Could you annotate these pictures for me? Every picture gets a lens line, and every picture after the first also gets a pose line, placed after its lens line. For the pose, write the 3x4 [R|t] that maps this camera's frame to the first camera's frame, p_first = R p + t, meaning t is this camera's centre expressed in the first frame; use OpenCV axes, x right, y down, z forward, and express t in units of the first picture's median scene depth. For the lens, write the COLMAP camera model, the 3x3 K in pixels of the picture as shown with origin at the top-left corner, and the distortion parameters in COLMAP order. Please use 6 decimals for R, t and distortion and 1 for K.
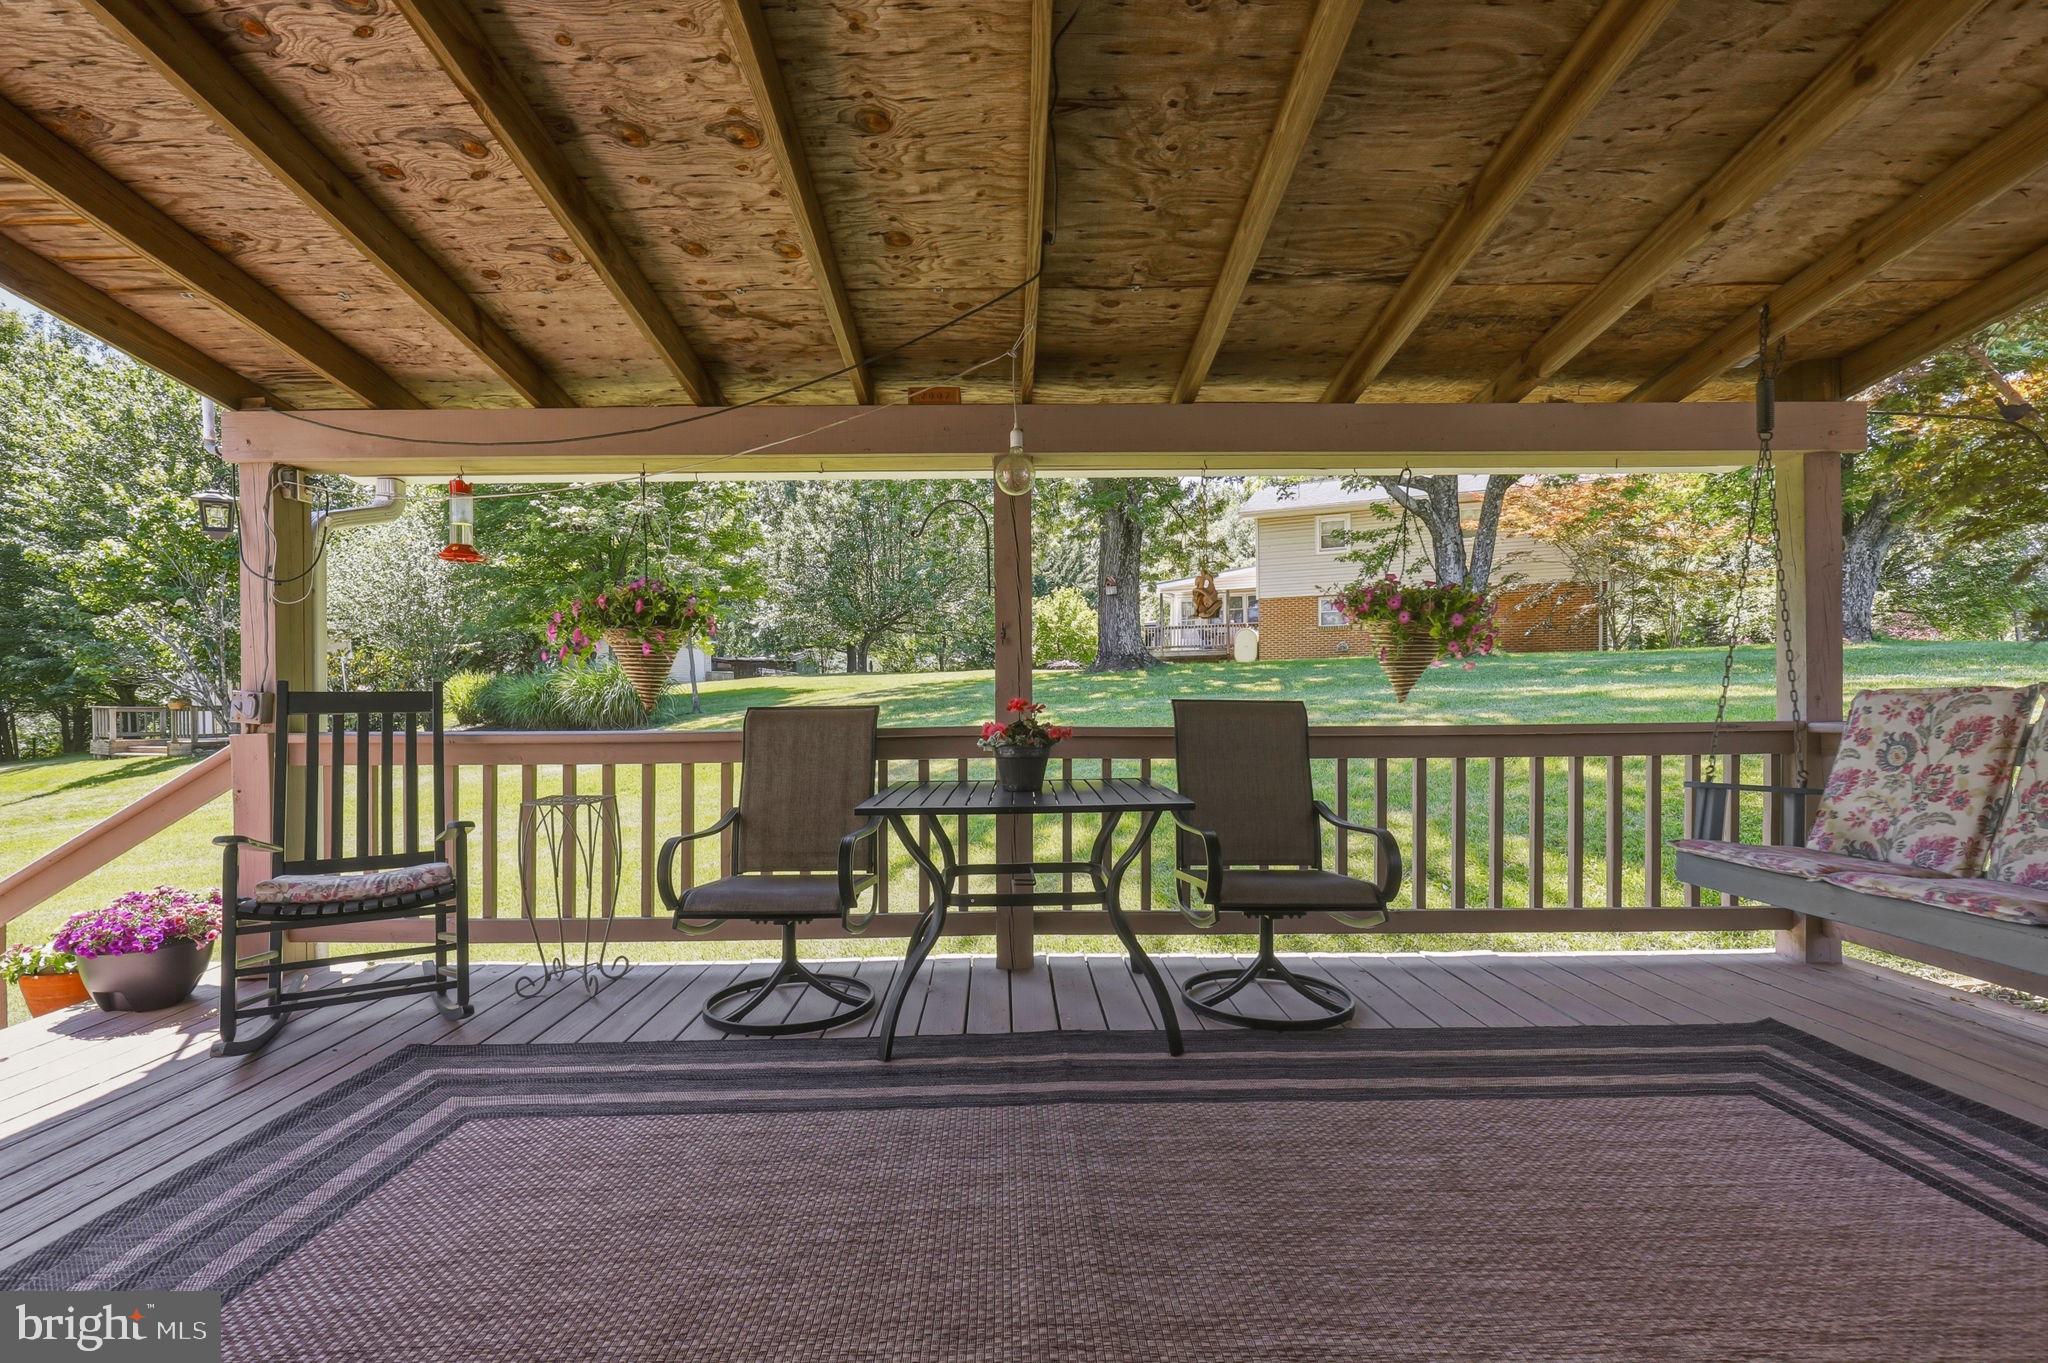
lens RADIAL K [[934.7, 0, 1017.4], [0, 934.7, 719.3], [0, 0, 1]] dist [0.000914, 0.000305]
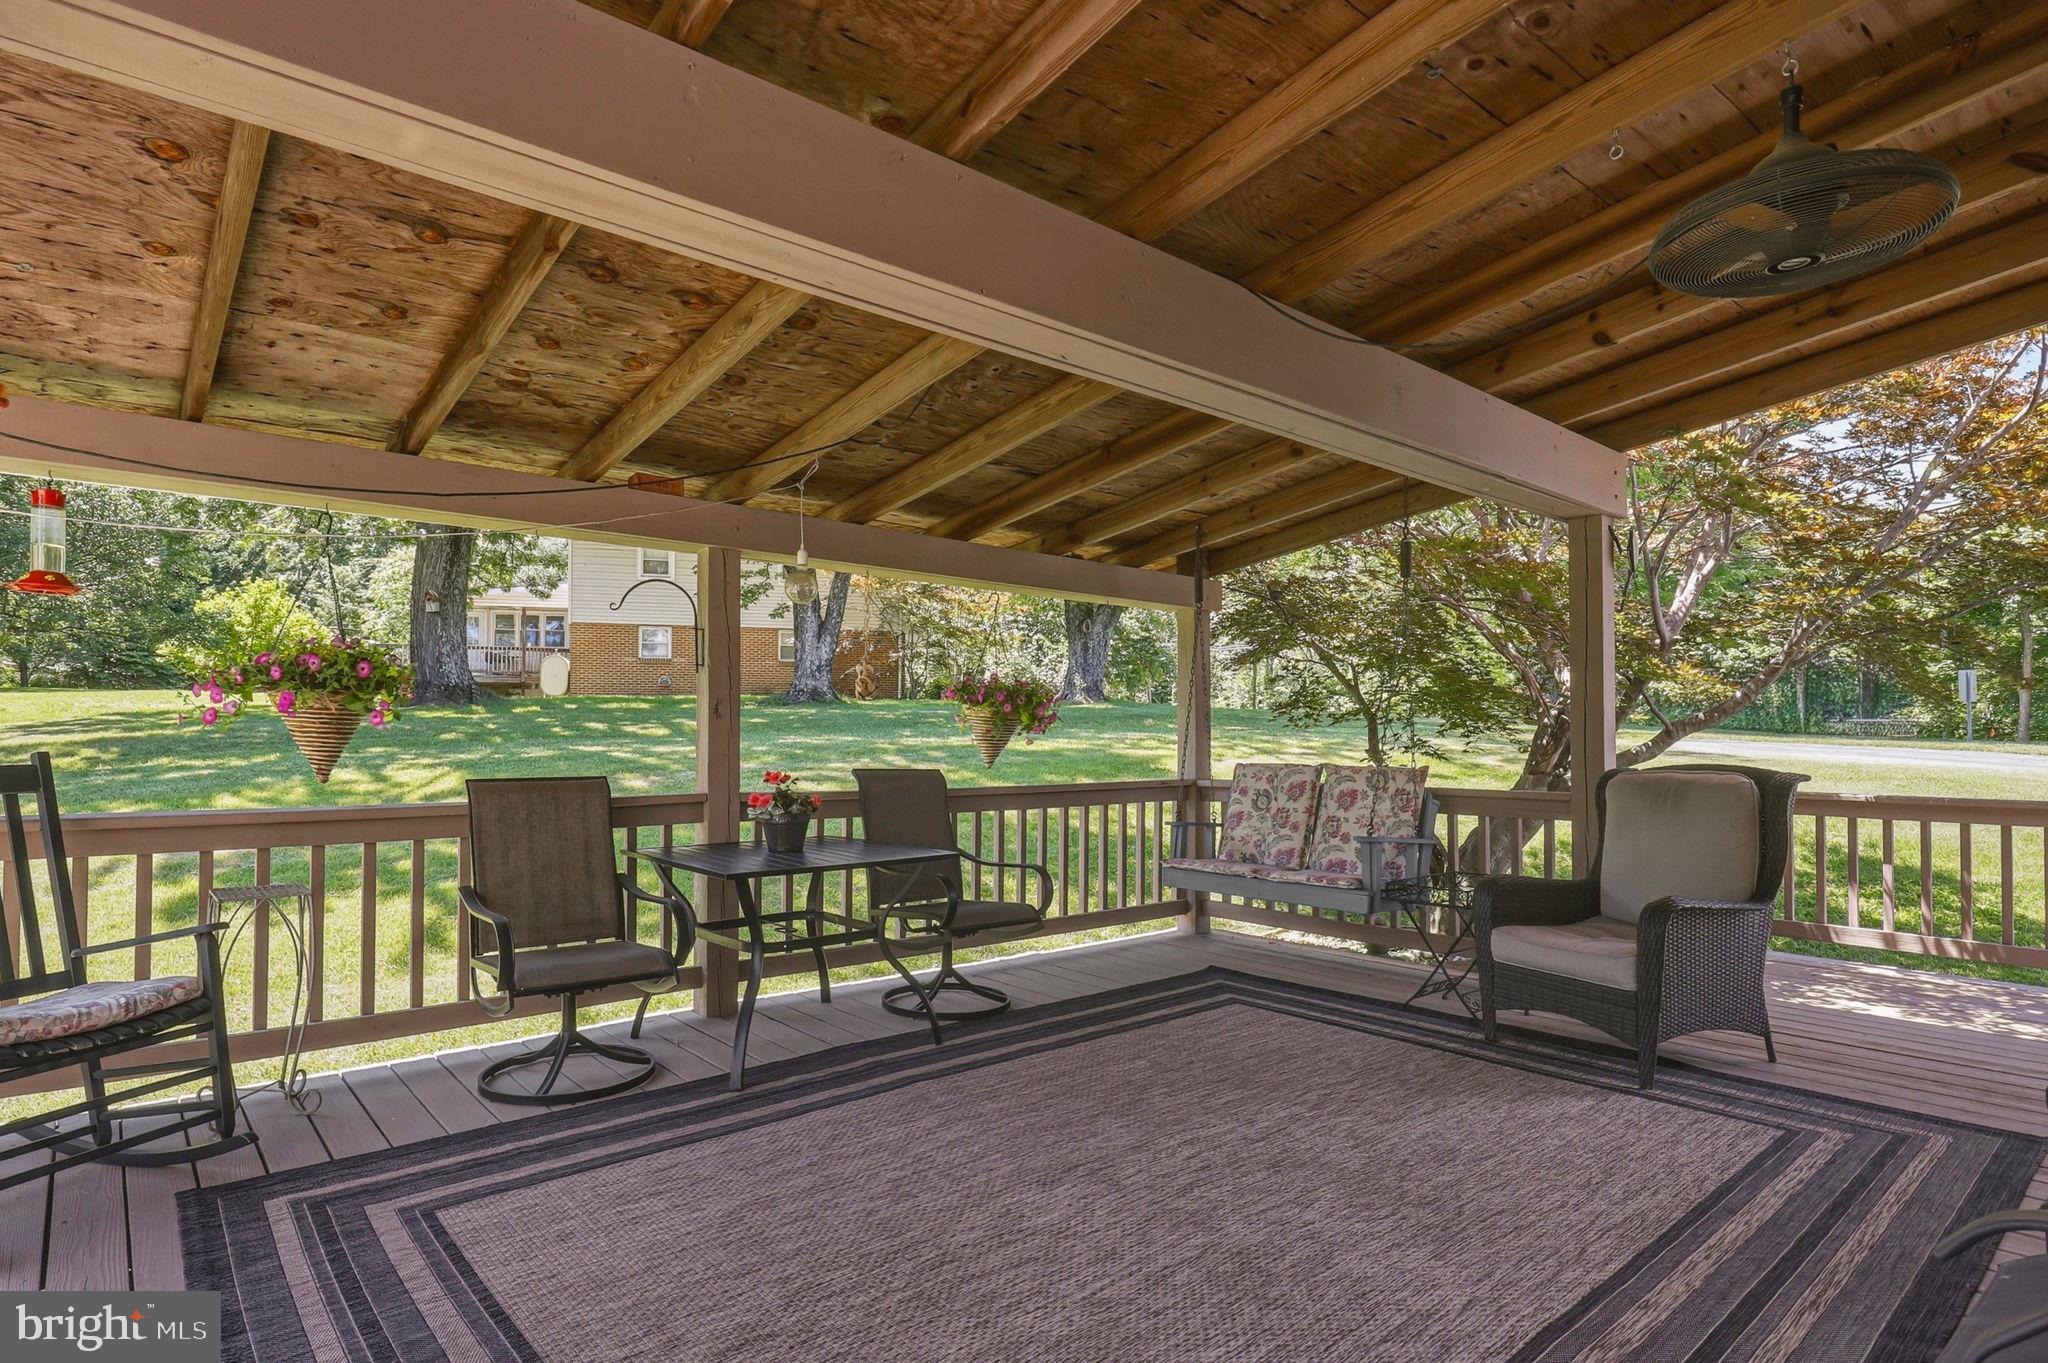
lens RADIAL K [[1070.4, 0, 976.2], [0, 1070.4, 729.2], [0, 0, 1]] dist [-0.002542, -0.001530]
pose [[0.780347, 0.015919, 0.625144, -0.673647], [-0.001397, 0.999718, -0.023714, -0.046275], [-0.625345, 0.017631, 0.780149, -0.202028]]
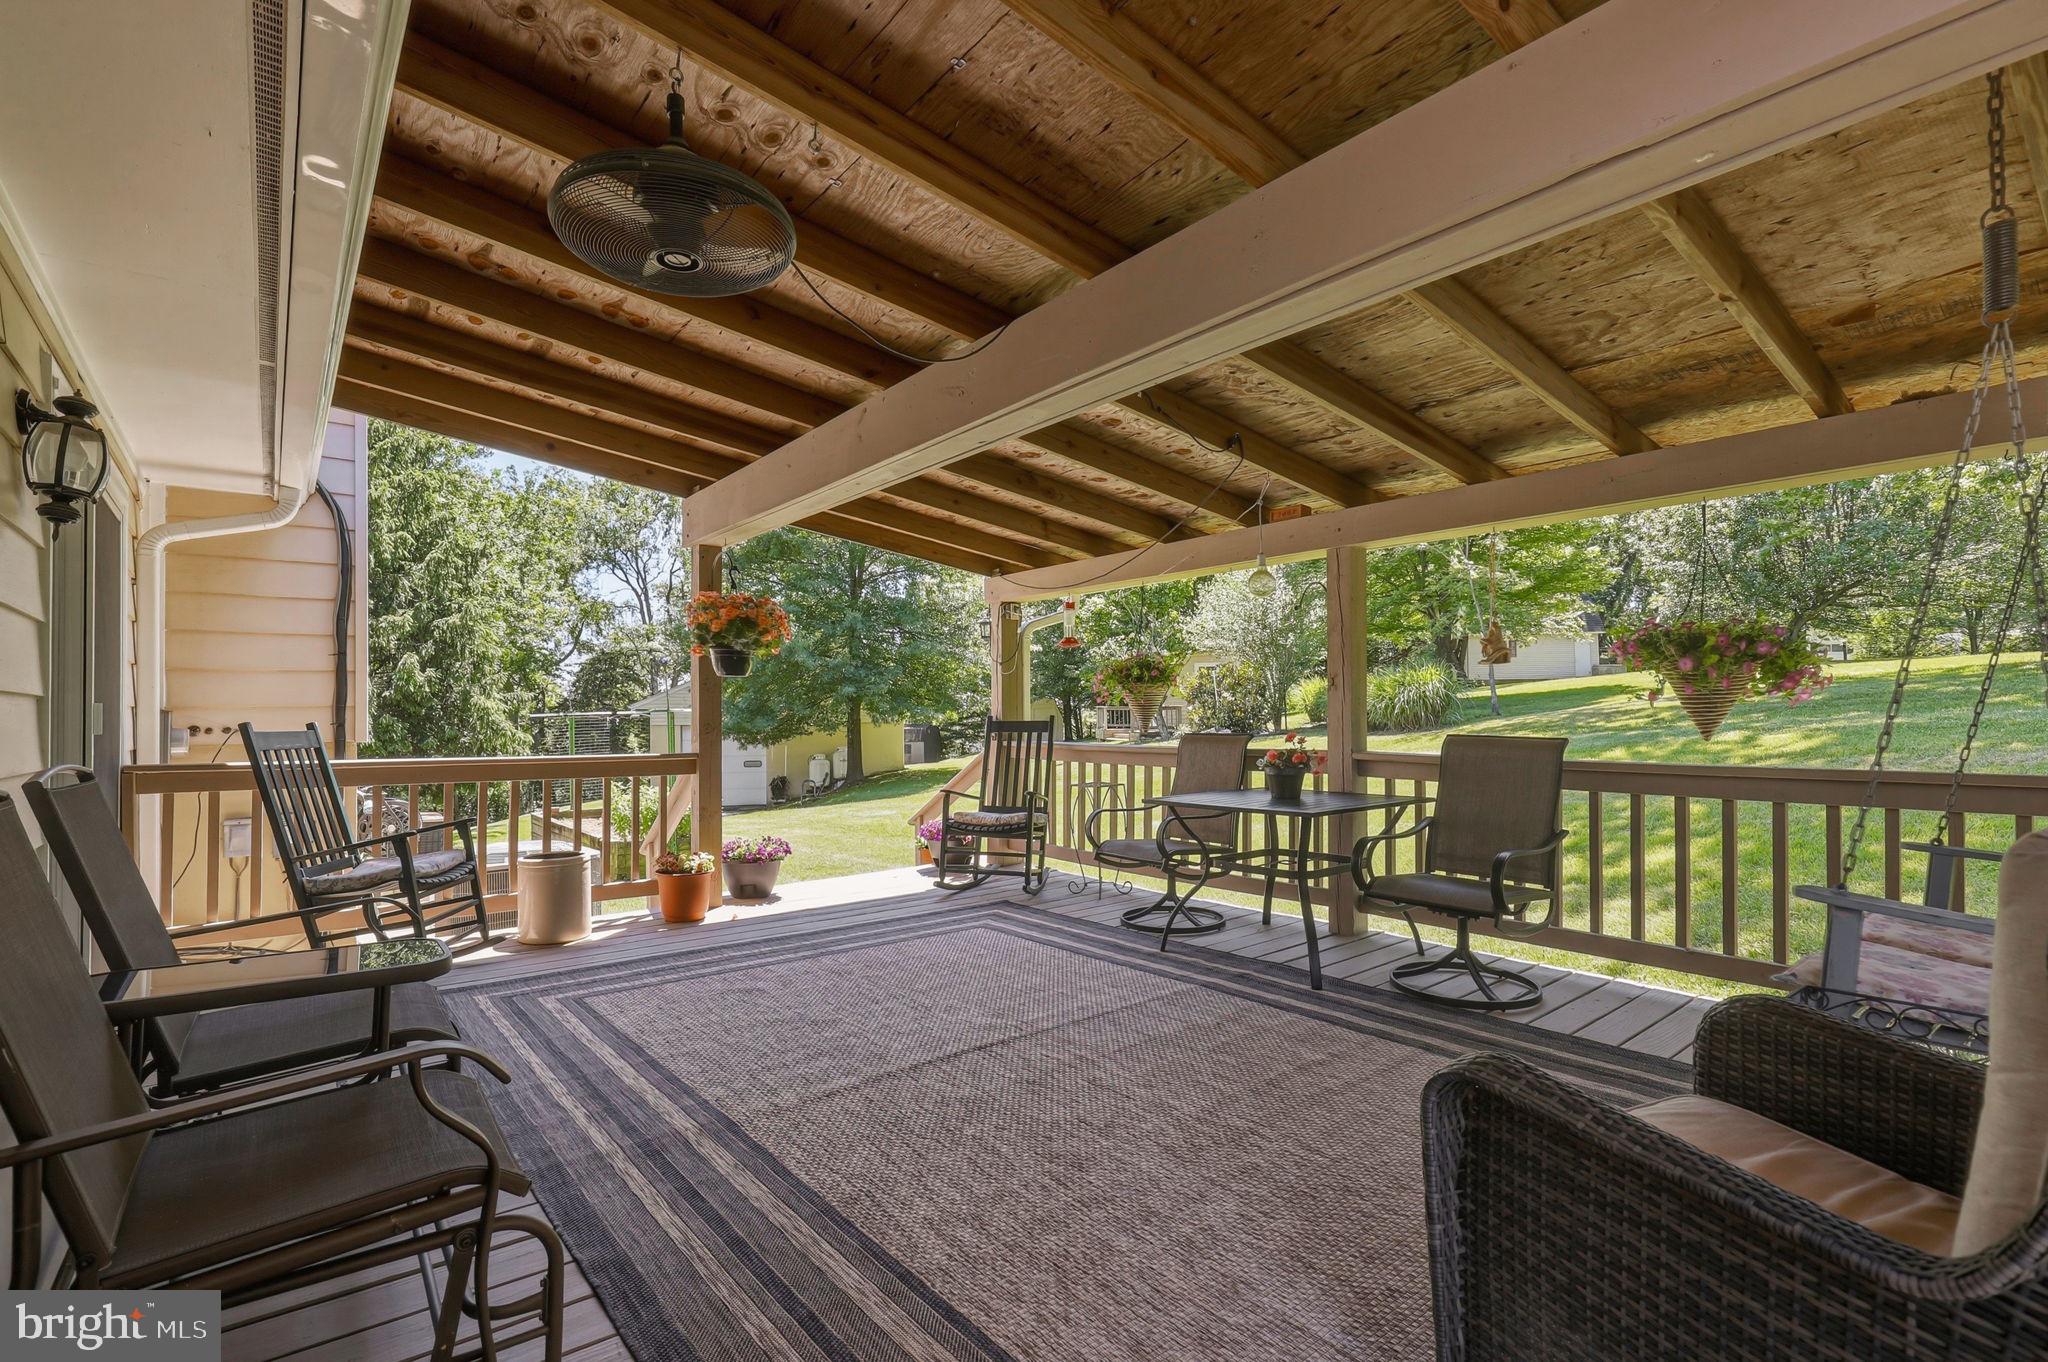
lens RADIAL K [[934.7, 0, 1021.6], [0, 934.7, 698.3], [0, 0, 1]] dist [0.000914, 0.000305]
pose [[0.625891, -0.006130, -0.779887, 0.907459], [-0.007665, 0.999872, -0.014011, -0.054610], [0.779873, 0.014747, 0.625764, -0.222071]]
